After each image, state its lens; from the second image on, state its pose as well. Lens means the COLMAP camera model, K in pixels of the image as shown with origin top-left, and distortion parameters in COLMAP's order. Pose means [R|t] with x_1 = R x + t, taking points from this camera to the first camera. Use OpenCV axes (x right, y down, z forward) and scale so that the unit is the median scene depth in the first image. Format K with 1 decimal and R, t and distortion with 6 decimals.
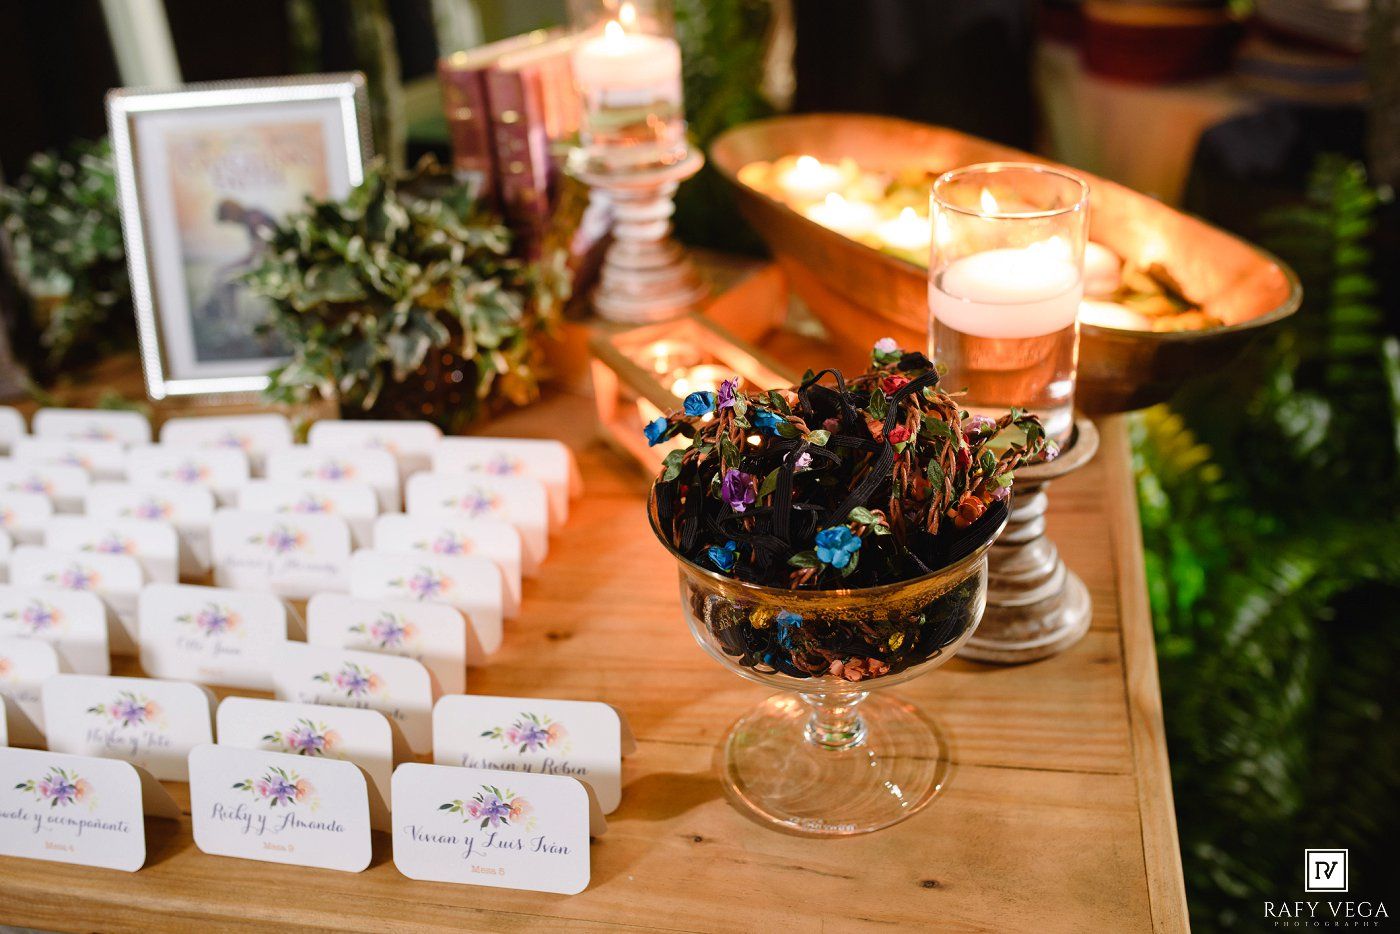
lens RADIAL K [[1323.0, 0, 700.0], [0, 1323.0, 467.0], [0, 0, 1]] dist [-0.049208, 0.026760]
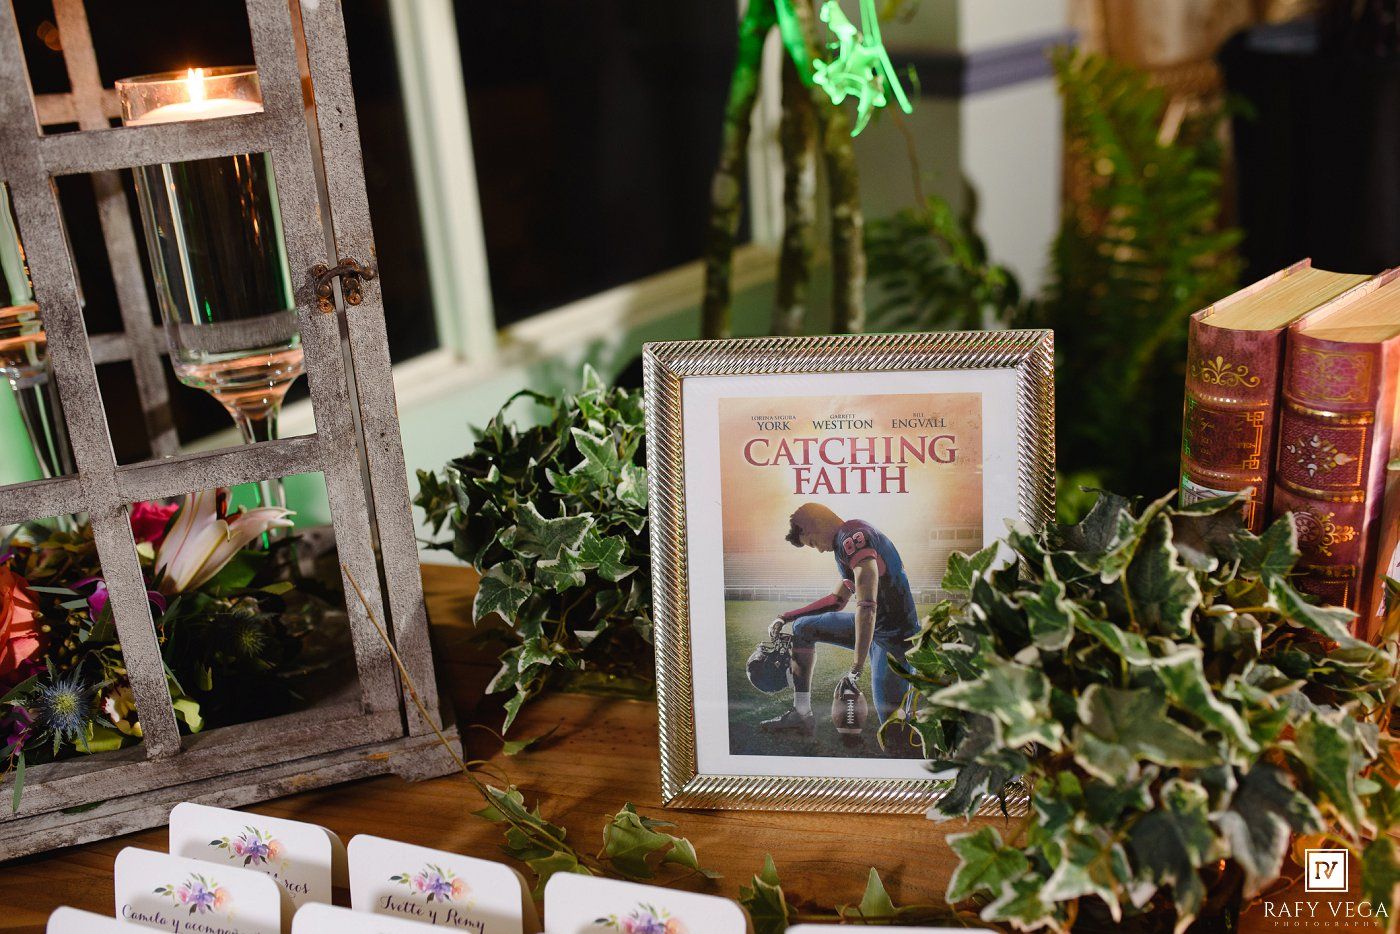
lens RADIAL K [[1323.0, 0, 700.0], [0, 1323.0, 467.0], [0, 0, 1]] dist [-0.049208, 0.026760]
pose [[0.995407, 0.032579, -0.090024, -0.413758], [-0.041258, 0.994498, -0.096288, -0.185473], [0.086392, 0.099560, 0.991274, 0.408609]]
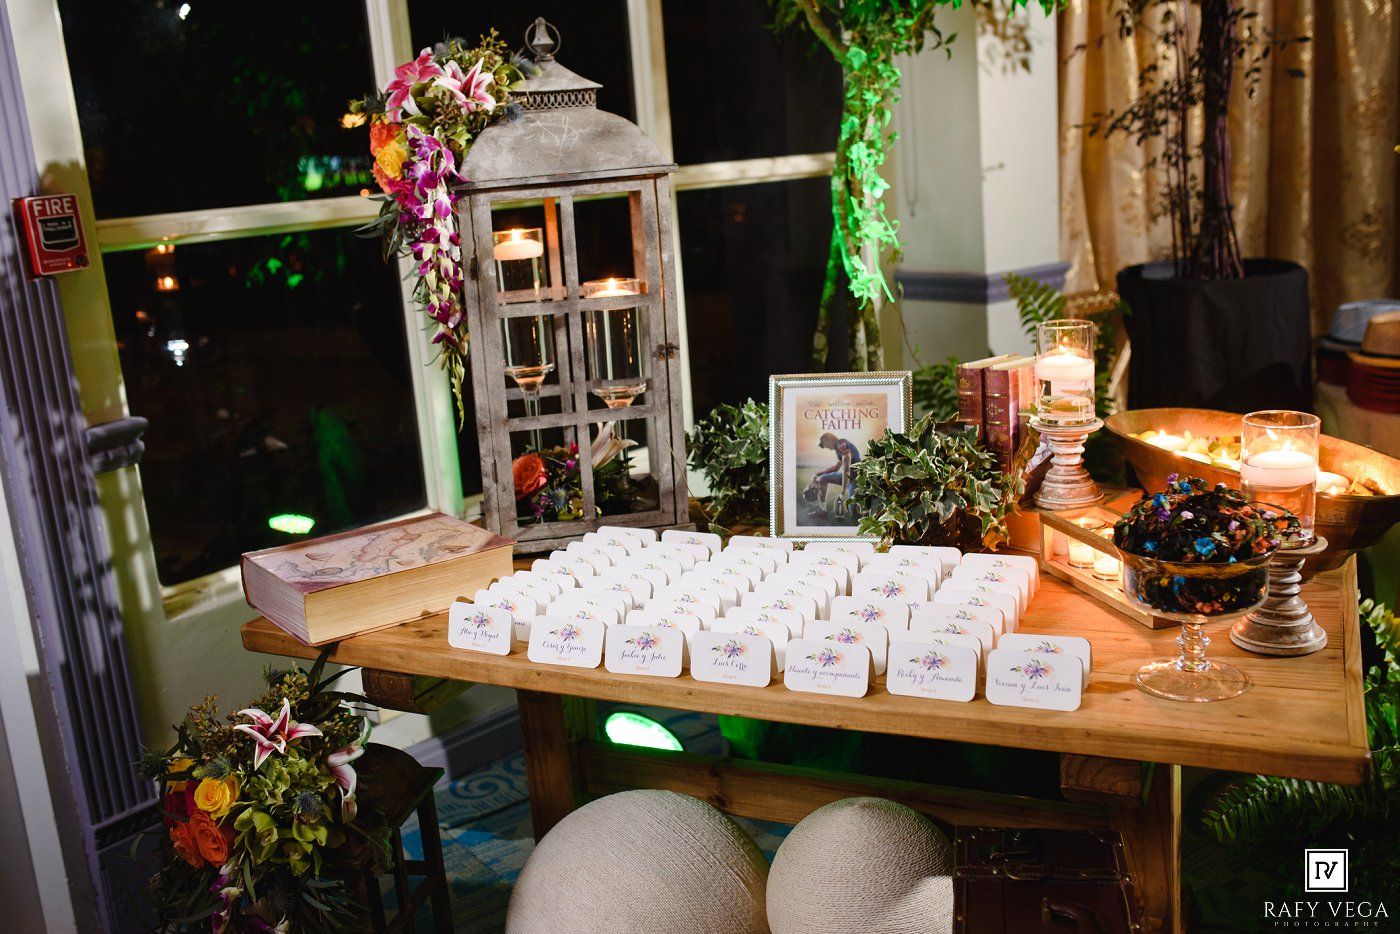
lens RADIAL K [[1323.0, 0, 700.0], [0, 1323.0, 467.0], [0, 0, 1]] dist [-0.049208, 0.026760]
pose [[0.975912, 0.047293, -0.212978, -0.165133], [-0.099219, 0.965635, -0.240219, 0.338911], [0.194298, 0.255564, 0.947067, -0.859158]]
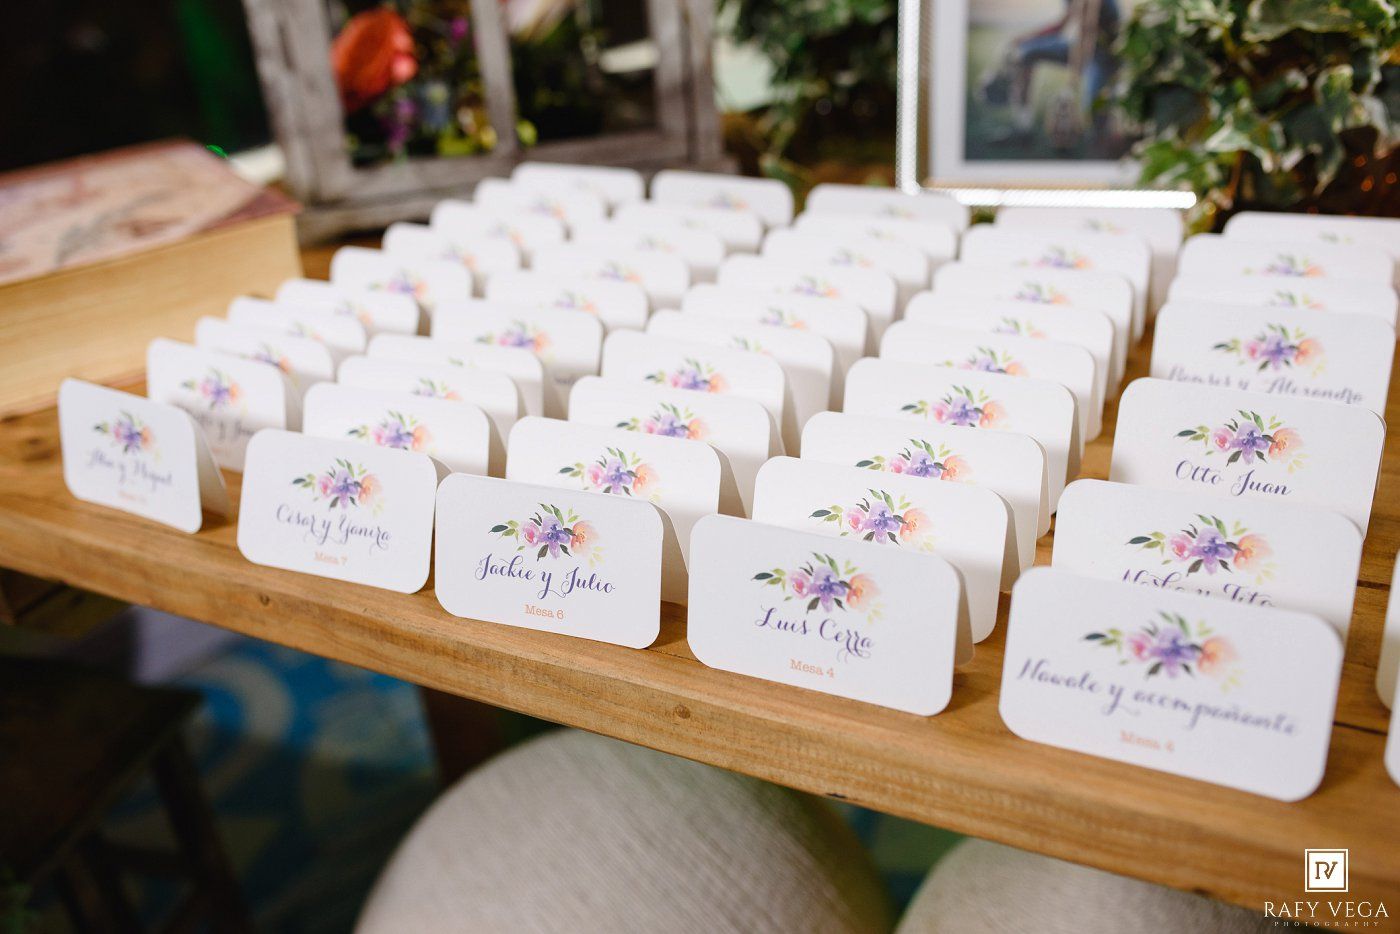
lens RADIAL K [[1323.0, 0, 700.0], [0, 1323.0, 467.0], [0, 0, 1]] dist [-0.049208, 0.026760]
pose [[0.963584, 0.107567, -0.244818, -0.385865], [-0.103453, 0.994193, 0.029639, 0.113881], [0.246584, -0.003233, 0.969116, 0.237365]]
